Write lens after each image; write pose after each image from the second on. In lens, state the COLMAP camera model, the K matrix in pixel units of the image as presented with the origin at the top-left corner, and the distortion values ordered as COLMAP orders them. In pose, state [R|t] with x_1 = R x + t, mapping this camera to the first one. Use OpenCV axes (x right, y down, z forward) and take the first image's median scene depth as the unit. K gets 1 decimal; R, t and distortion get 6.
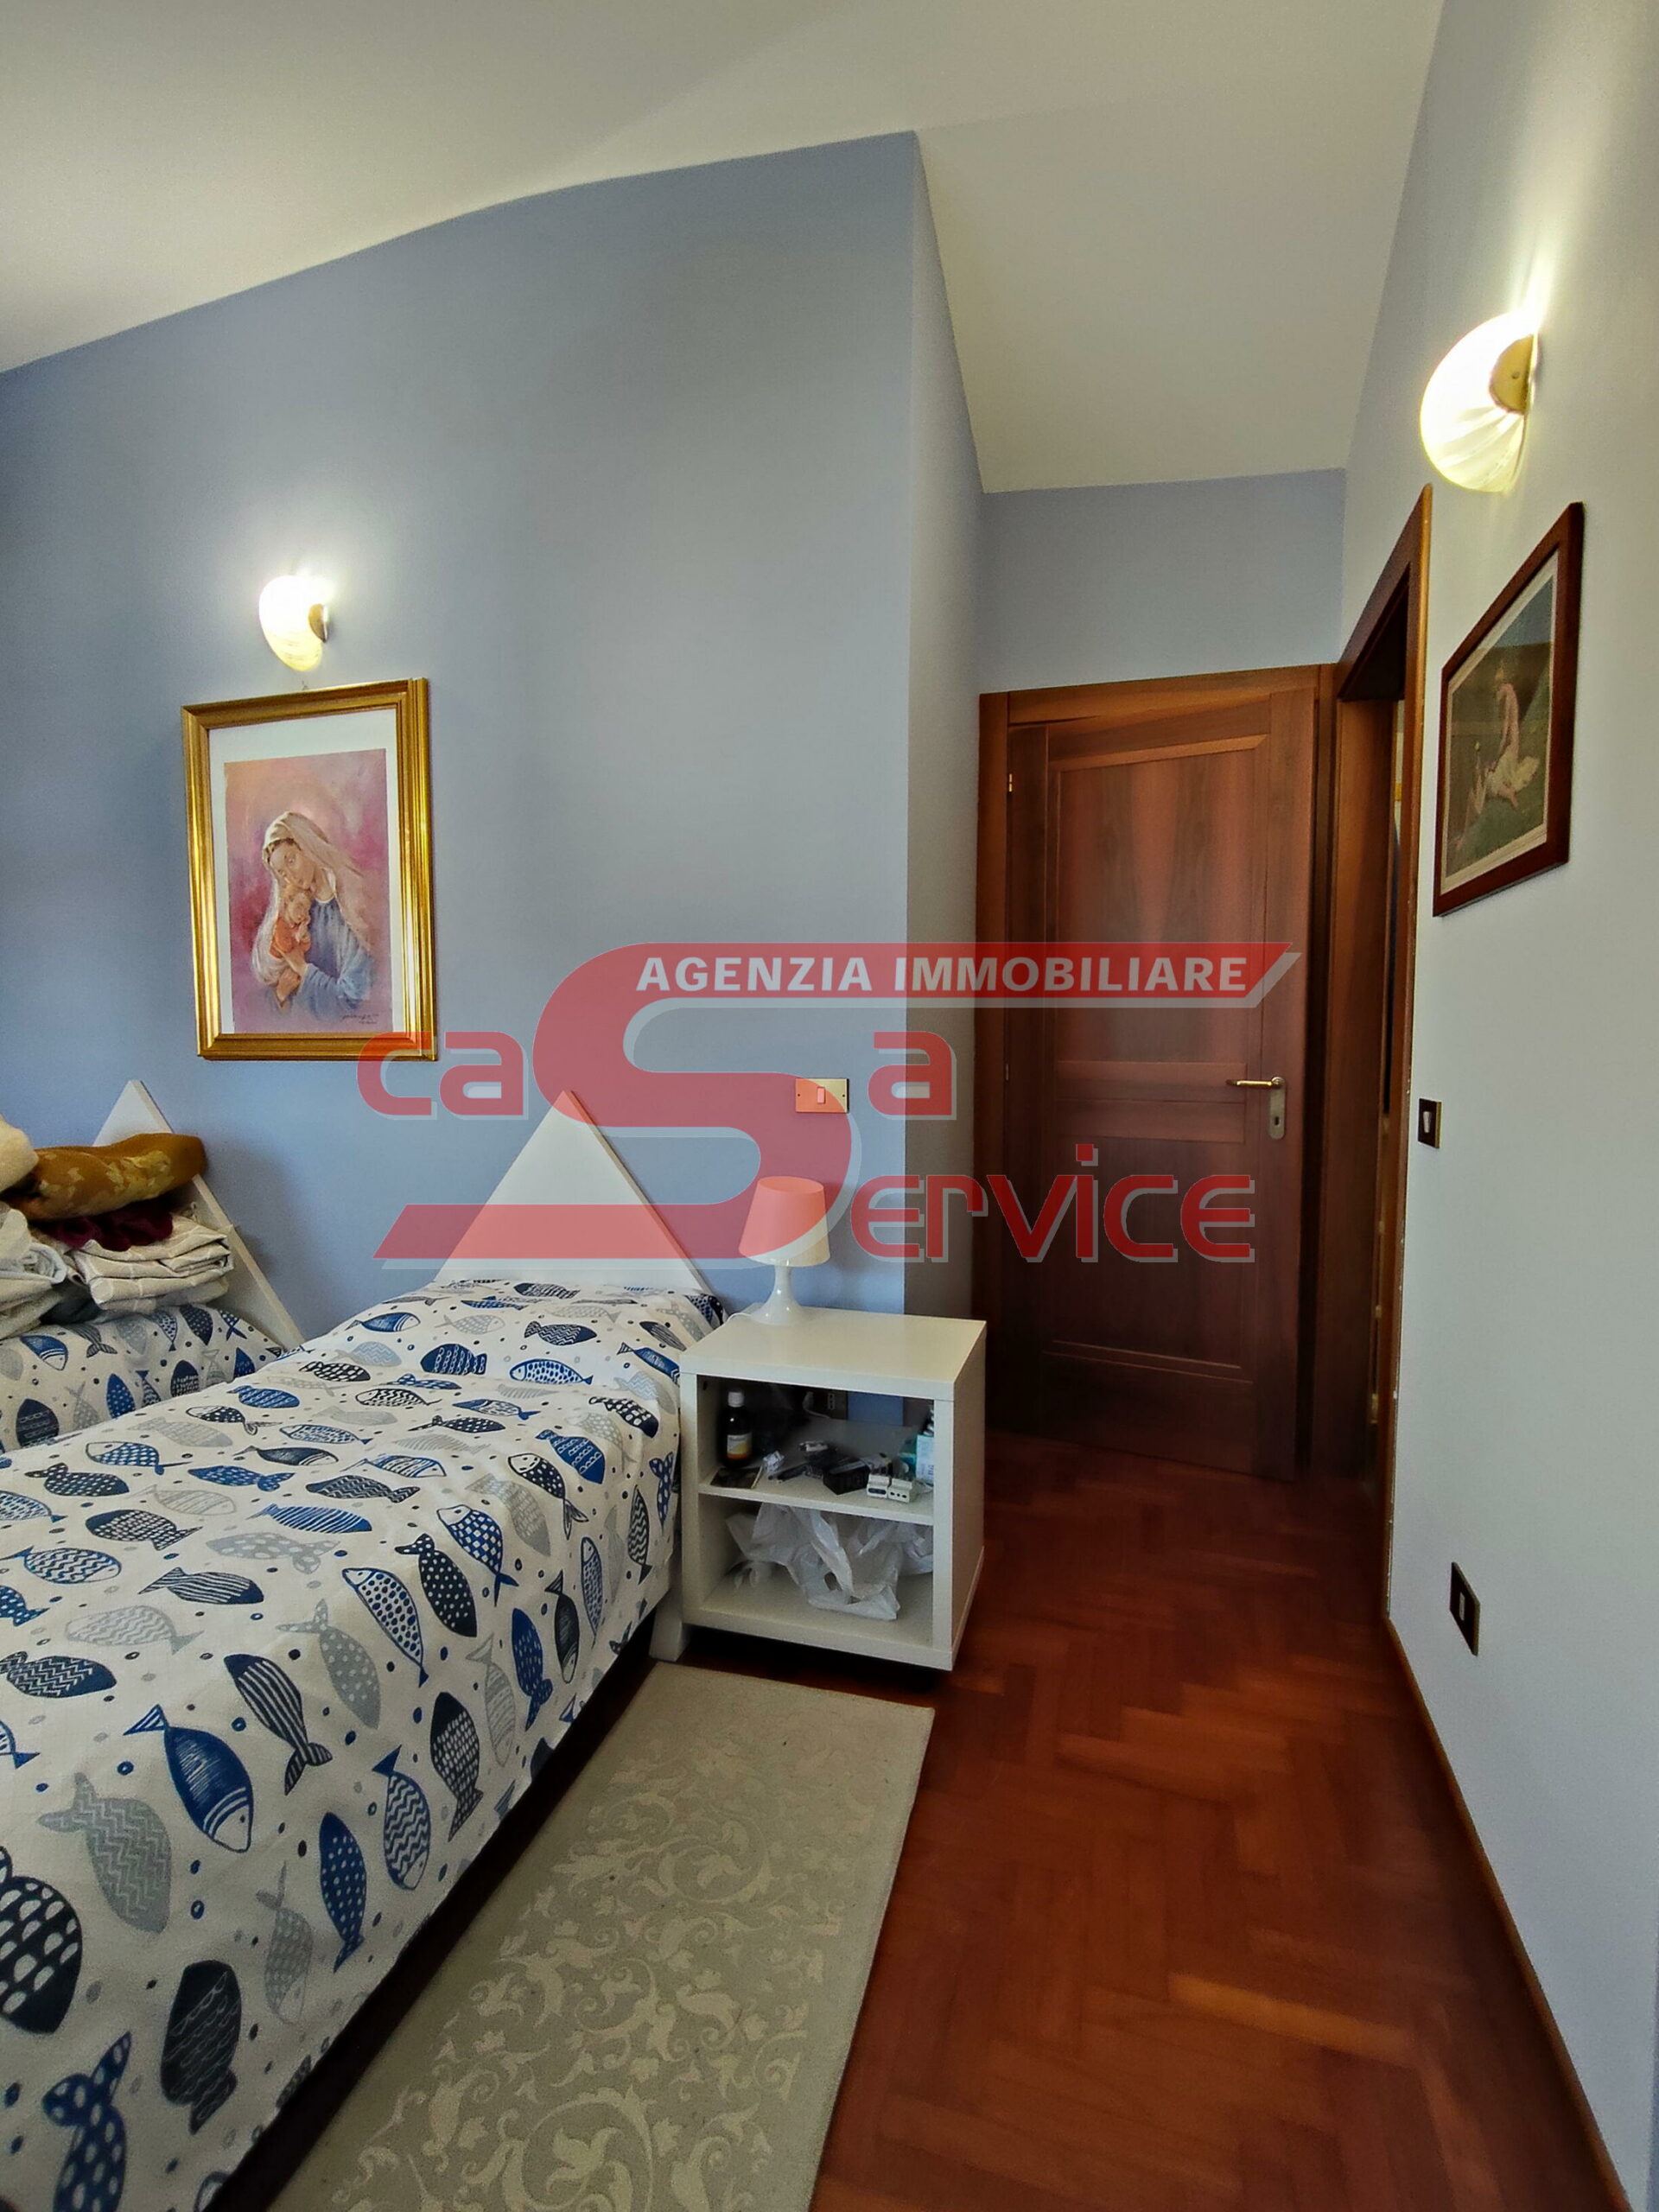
lens RADIAL K [[1034.2, 0, 833.7], [0, 1034.2, 1109.2], [0, 0, 1]] dist [-0.002385, -0.000547]
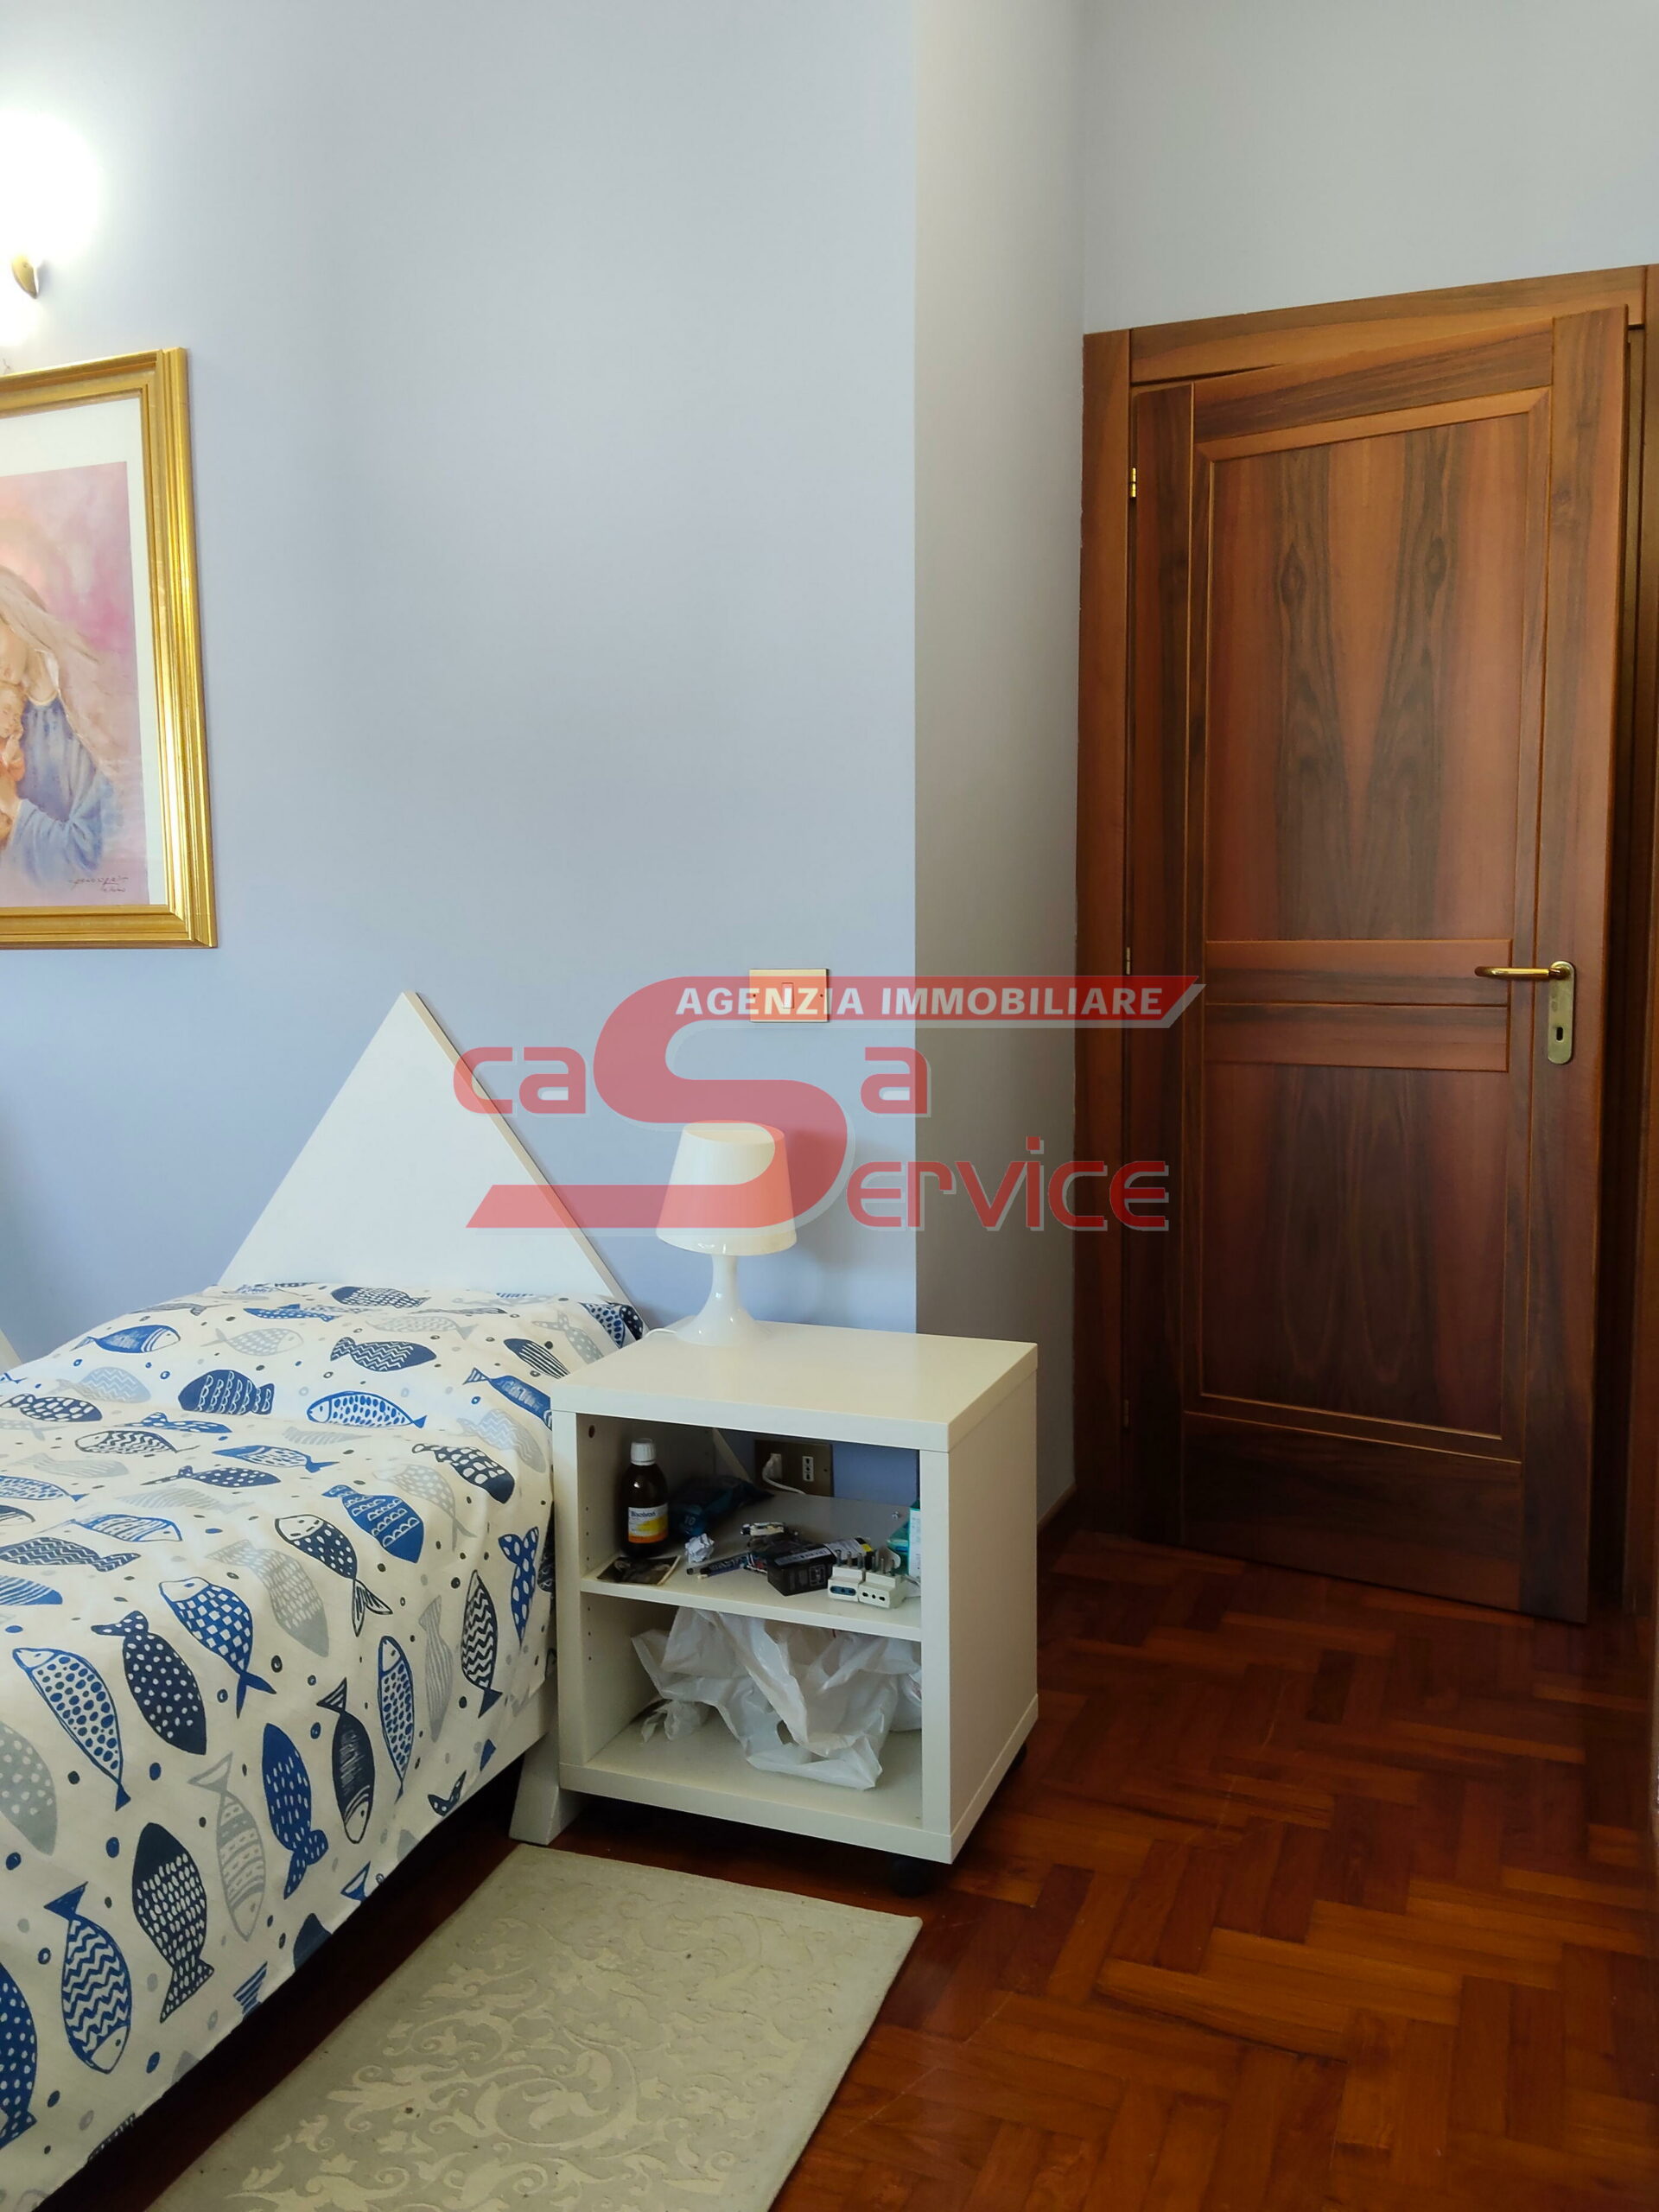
lens RADIAL K [[1757.9, 0, 829.5], [0, 1757.9, 1106.0], [0, 0, 1]] dist [0.099142, -0.175220]
pose [[0.996298, -0.002430, -0.085934, 0.144914], [0.005292, 0.999438, 0.033089, 0.027032], [0.085805, -0.033421, 0.995751, -0.121927]]
